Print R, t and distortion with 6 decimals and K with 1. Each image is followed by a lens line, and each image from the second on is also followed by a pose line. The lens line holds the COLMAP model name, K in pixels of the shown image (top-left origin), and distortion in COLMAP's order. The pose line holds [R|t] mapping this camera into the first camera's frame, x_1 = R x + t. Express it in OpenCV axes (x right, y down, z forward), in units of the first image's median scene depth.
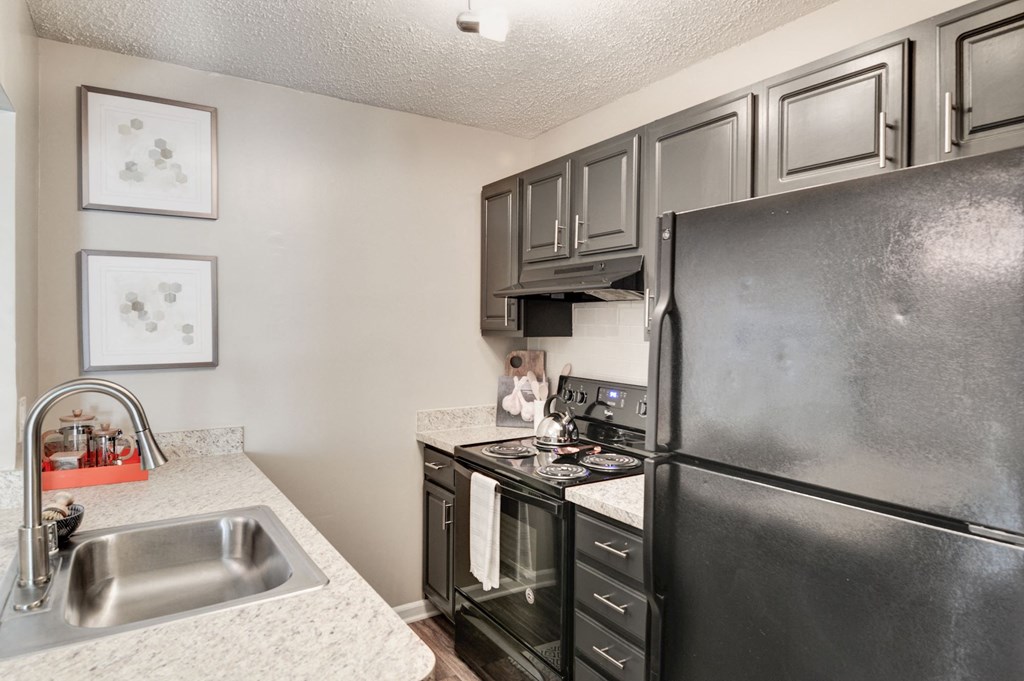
lens RADIAL K [[593.7, 0, 512.0], [0, 593.7, 340.5], [0, 0, 1]] dist [0.009073, -0.028326]
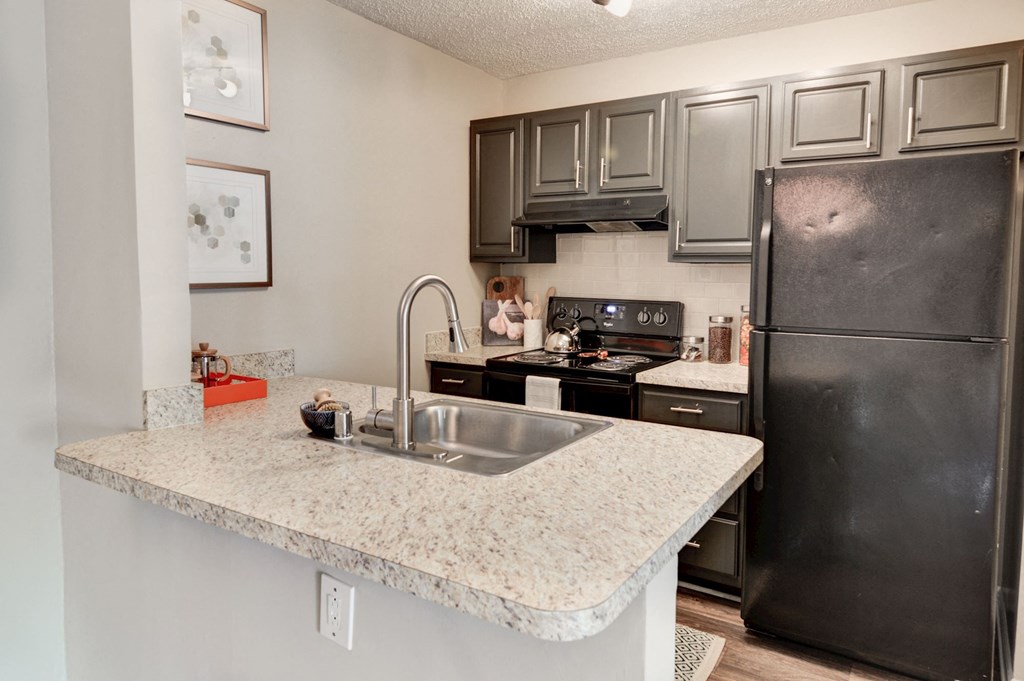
lens RADIAL K [[663.9, 0, 512.0], [0, 663.9, 328.1], [0, 0, 1]] dist [0.005389, 0.001139]
pose [[0.901224, -0.030675, 0.432267, -0.613123], [0.006980, 0.998390, 0.056296, 0.052729], [-0.433298, -0.047718, 0.899987, -0.140067]]
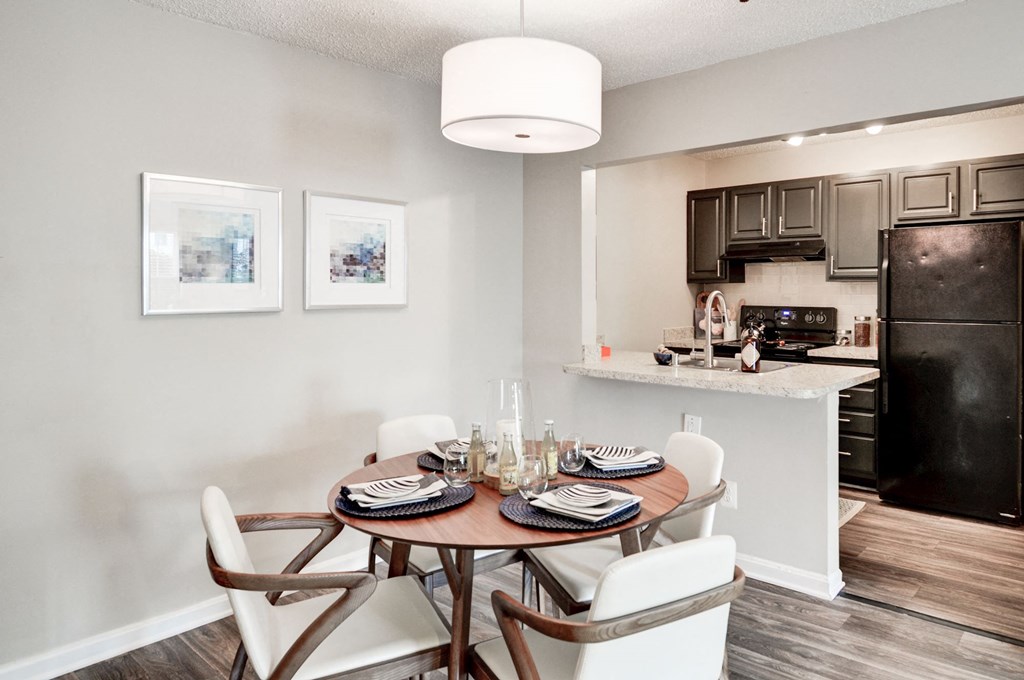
lens RADIAL K [[740.0, 0, 514.2], [0, 740.0, 312.1], [0, 0, 1]] dist [-0.012741, -0.005084]
pose [[0.957198, -0.015843, 0.289000, -1.314072], [0.016224, 0.999868, 0.001078, 0.073647], [-0.288979, 0.003657, 0.957328, -0.953822]]
